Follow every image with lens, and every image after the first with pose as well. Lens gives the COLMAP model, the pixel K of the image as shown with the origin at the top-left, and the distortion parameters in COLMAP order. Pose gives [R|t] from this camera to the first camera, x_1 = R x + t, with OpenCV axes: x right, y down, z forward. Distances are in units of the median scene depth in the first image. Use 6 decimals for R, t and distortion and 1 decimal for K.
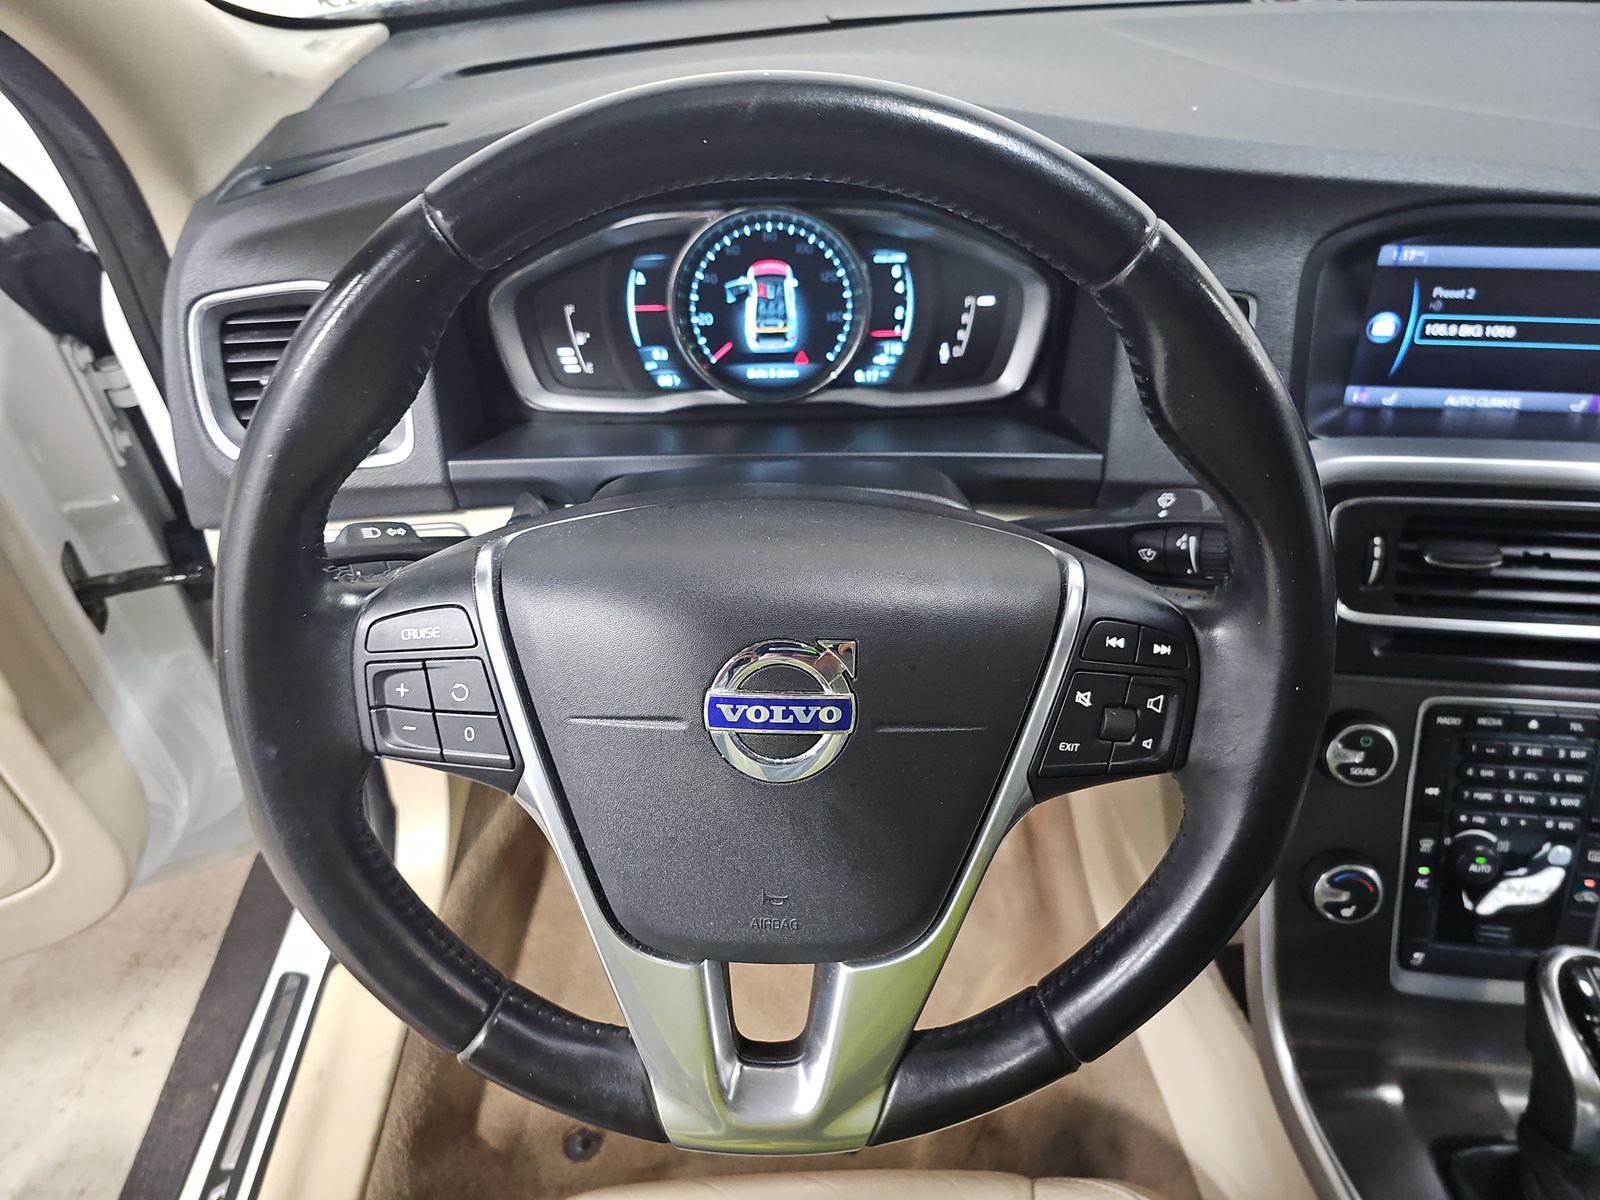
lens RADIAL K [[1072.9, 0, 803.0], [0, 1072.9, 588.8], [0, 0, 1]] dist [0.009160, -0.007042]
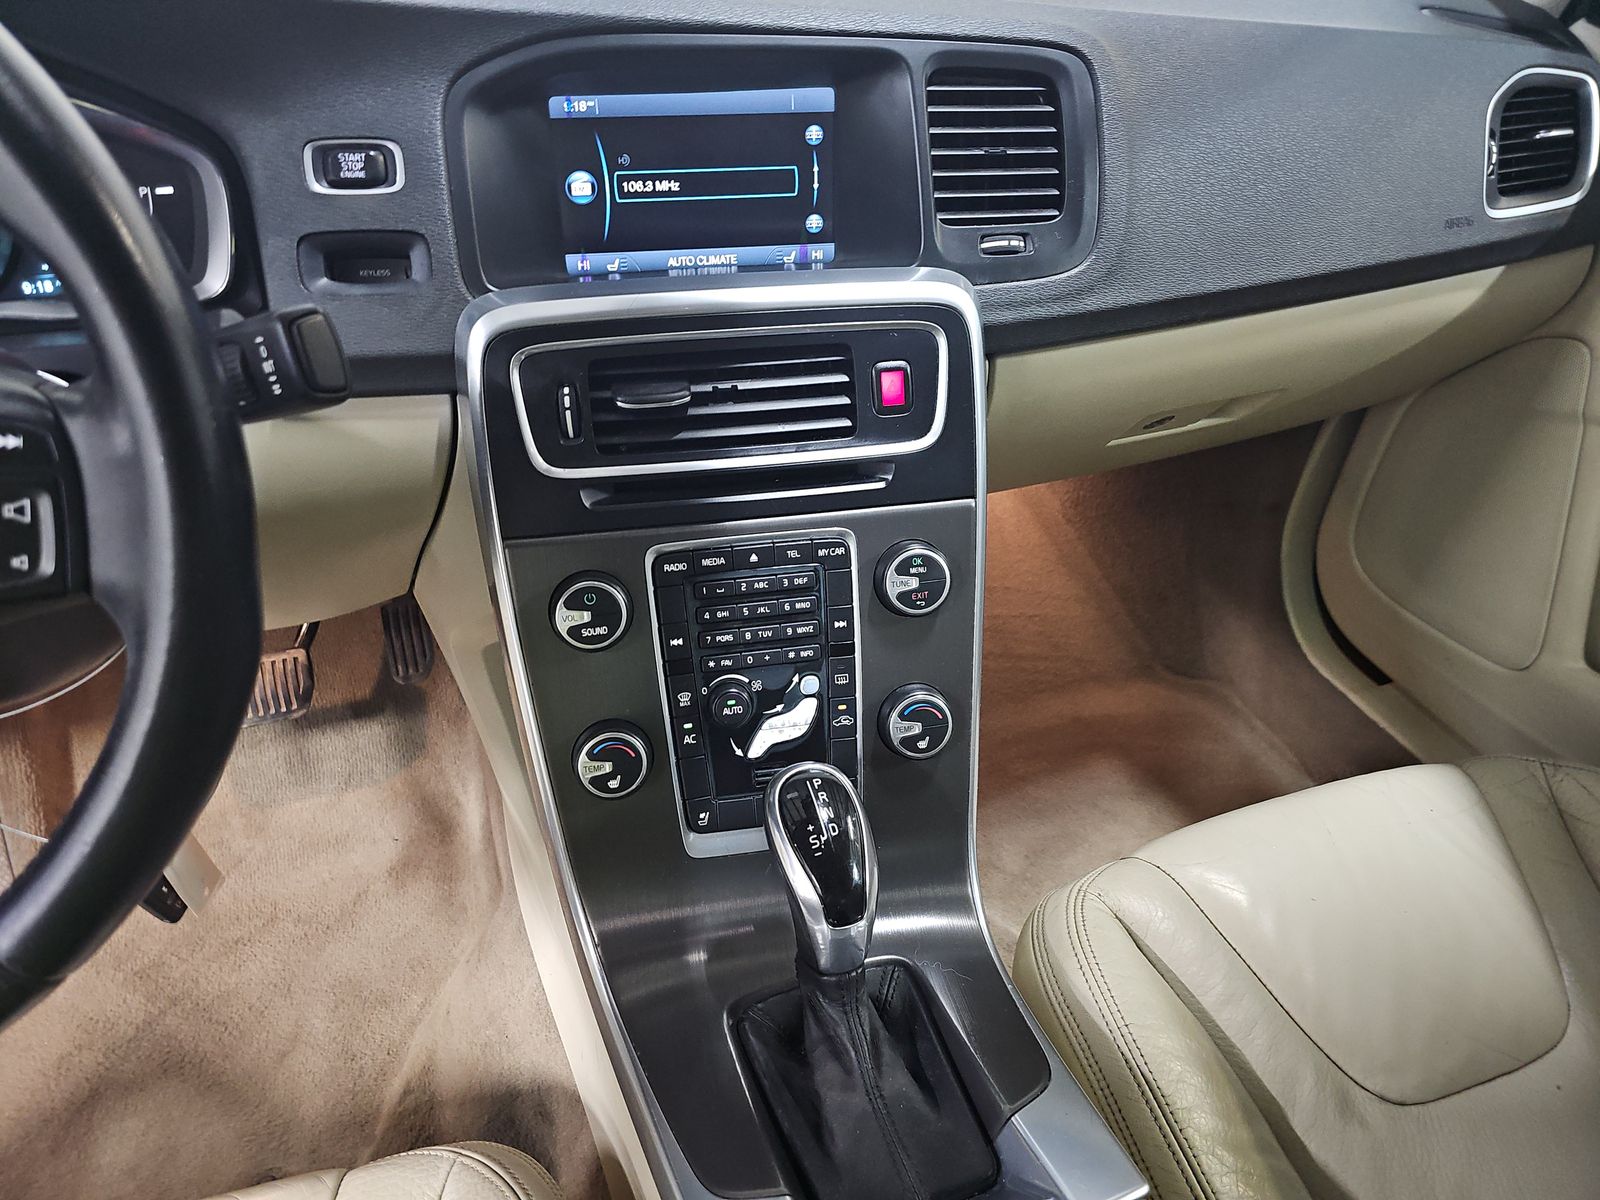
lens RADIAL K [[1072.9, 0, 809.3], [0, 1072.9, 605.1], [0, 0, 1]] dist [0.009160, -0.007042]
pose [[0.940577, -0.149181, 0.305056, 0.405619], [0.157063, 0.987588, -0.001314, 0.174718], [-0.301074, 0.049149, 0.952334, 0.033586]]
